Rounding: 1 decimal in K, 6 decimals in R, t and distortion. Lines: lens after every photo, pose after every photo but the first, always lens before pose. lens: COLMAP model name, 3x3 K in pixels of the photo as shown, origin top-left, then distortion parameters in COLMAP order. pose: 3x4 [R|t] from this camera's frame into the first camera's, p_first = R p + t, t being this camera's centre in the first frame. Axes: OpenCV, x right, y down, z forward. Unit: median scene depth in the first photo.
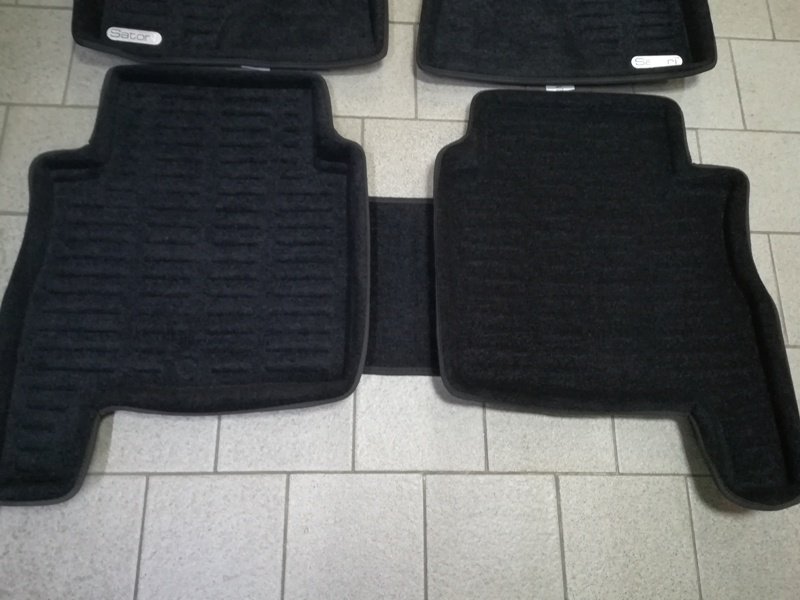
lens RADIAL K [[624.9, 0, 405.7], [0, 624.9, 300.4], [0, 0, 1]] dist [0.013664, -0.023360]
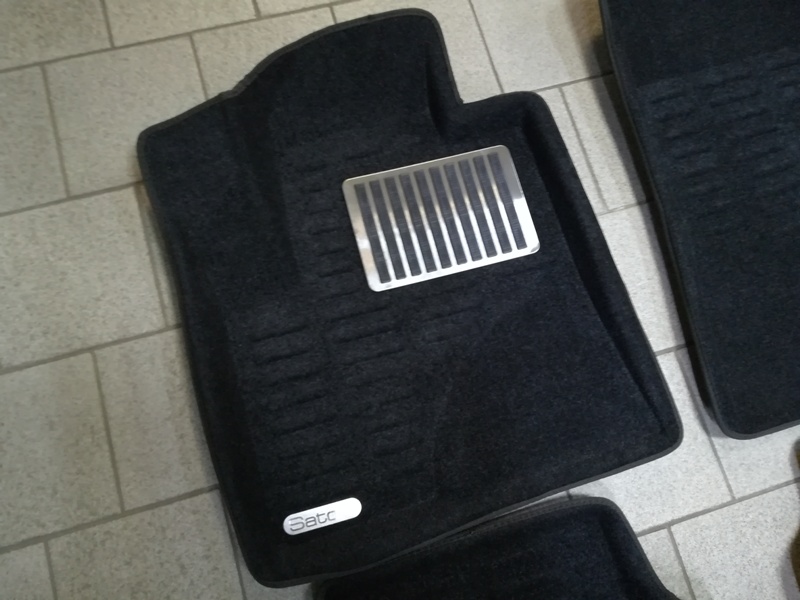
lens RADIAL K [[624.9, 0, 398.8], [0, 624.9, 307.0], [0, 0, 1]] dist [0.013664, -0.023360]
pose [[0.959813, -0.273117, 0.064548, -0.334133], [0.267866, 0.960164, 0.079575, -0.660013], [-0.083710, -0.059087, 0.994737, 0.341095]]
